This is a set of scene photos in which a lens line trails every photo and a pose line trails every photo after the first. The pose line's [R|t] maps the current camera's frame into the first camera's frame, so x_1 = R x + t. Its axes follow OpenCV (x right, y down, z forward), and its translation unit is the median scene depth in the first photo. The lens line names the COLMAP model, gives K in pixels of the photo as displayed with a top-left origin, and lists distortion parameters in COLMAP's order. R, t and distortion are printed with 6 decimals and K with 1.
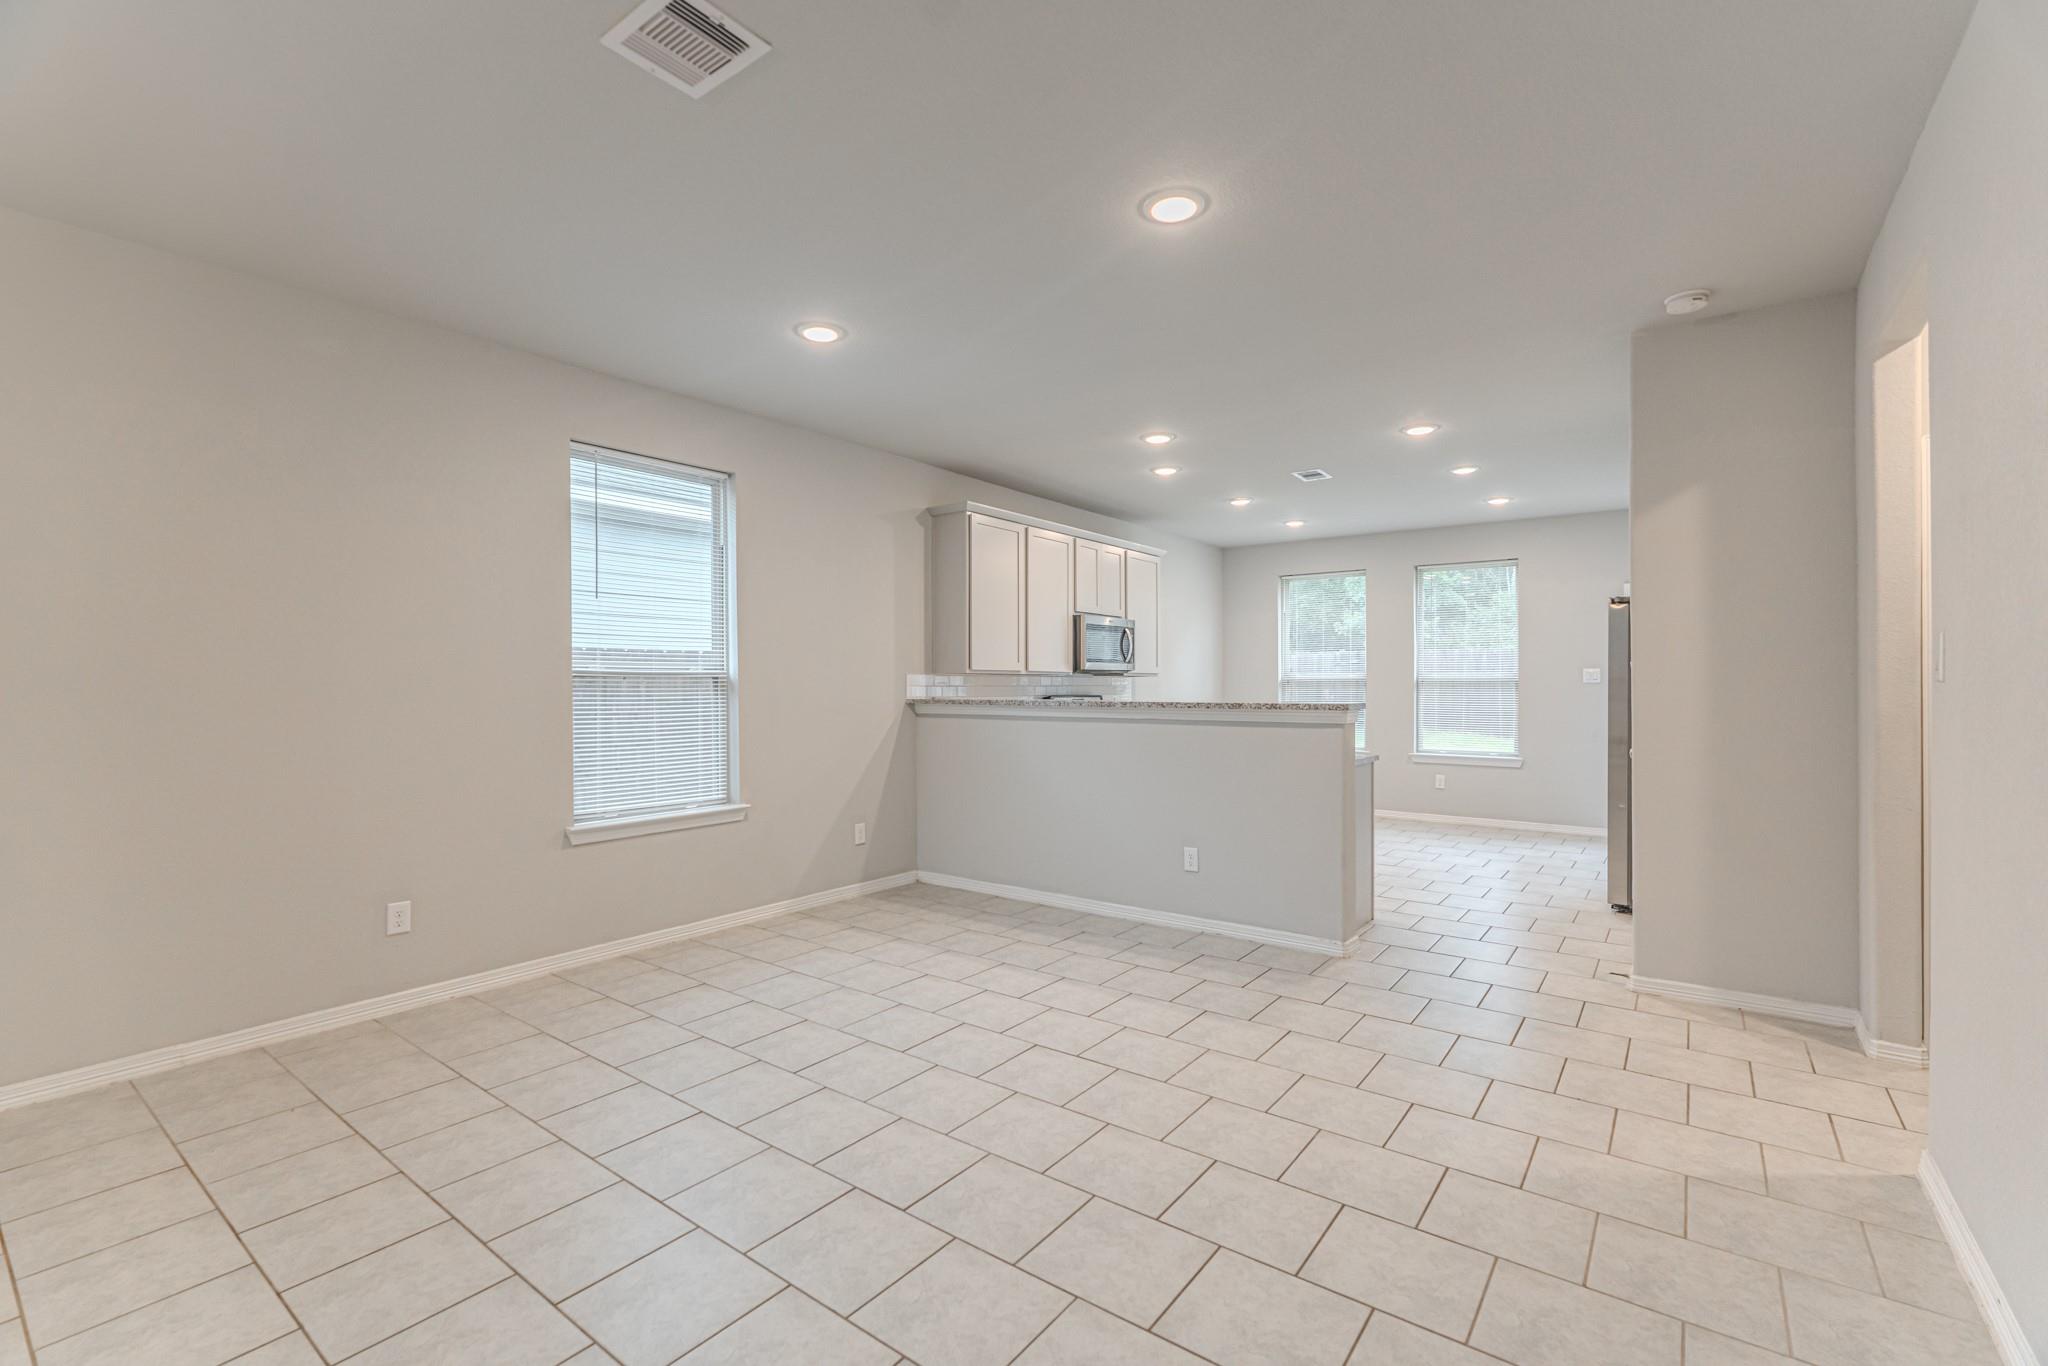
lens RADIAL K [[913.6, 0, 1002.8], [0, 913.6, 679.4], [0, 0, 1]] dist [-0.004460, 0.000534]
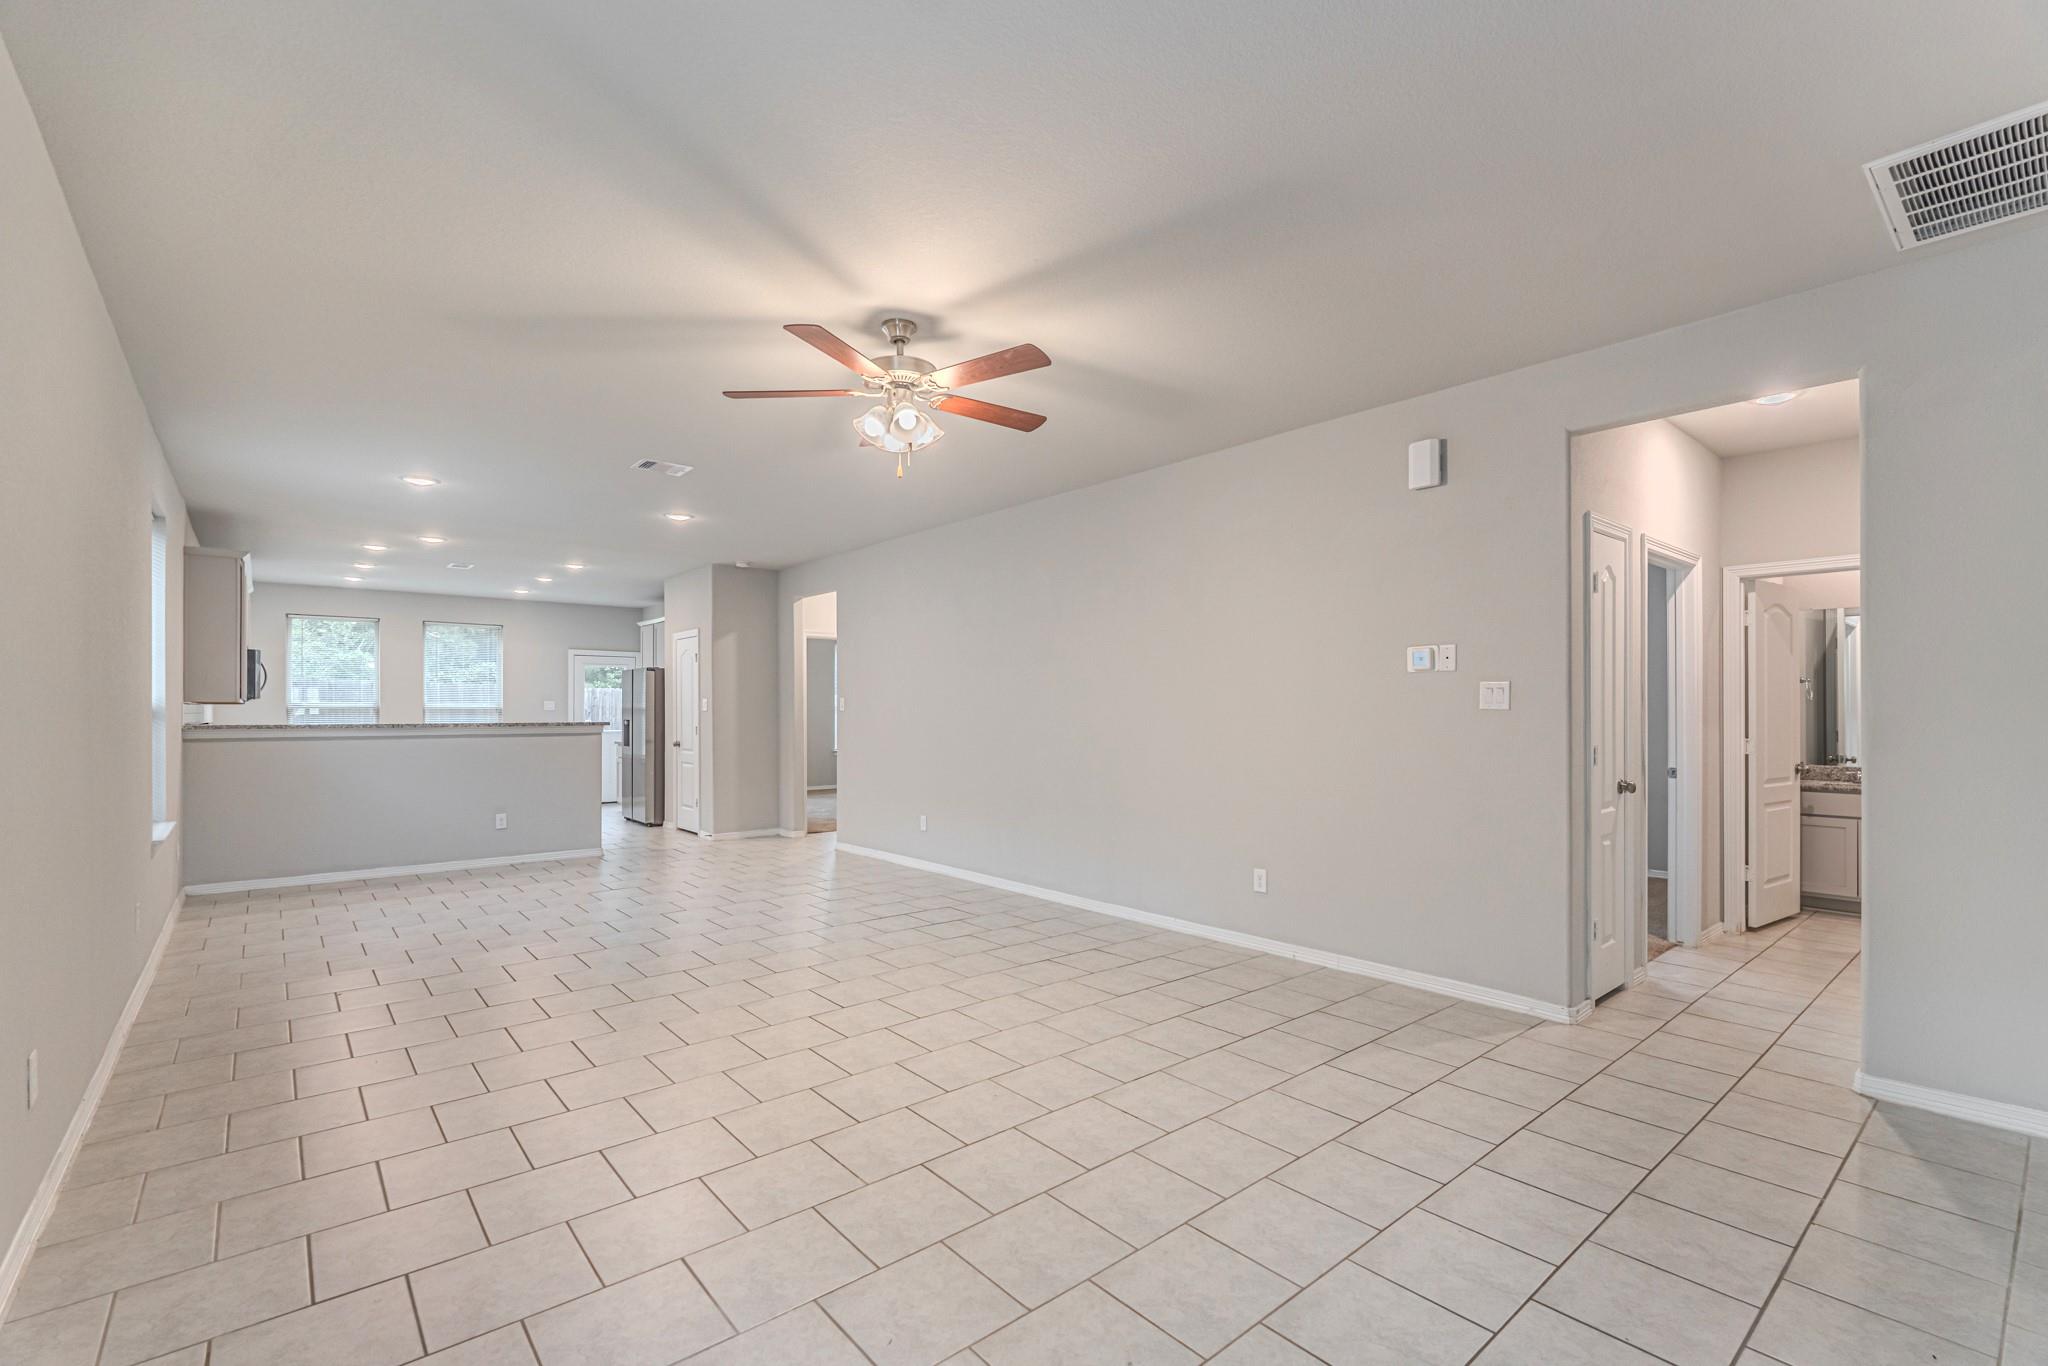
lens RADIAL K [[913.6, 0, 1034.8], [0, 913.6, 698.6], [0, 0, 1]] dist [-0.004460, 0.000534]
pose [[0.201288, 0.013754, 0.979436, -1.134397], [-0.004216, 0.999904, -0.013175, 0.000162], [-0.979523, -0.001478, 0.201327, -0.219091]]
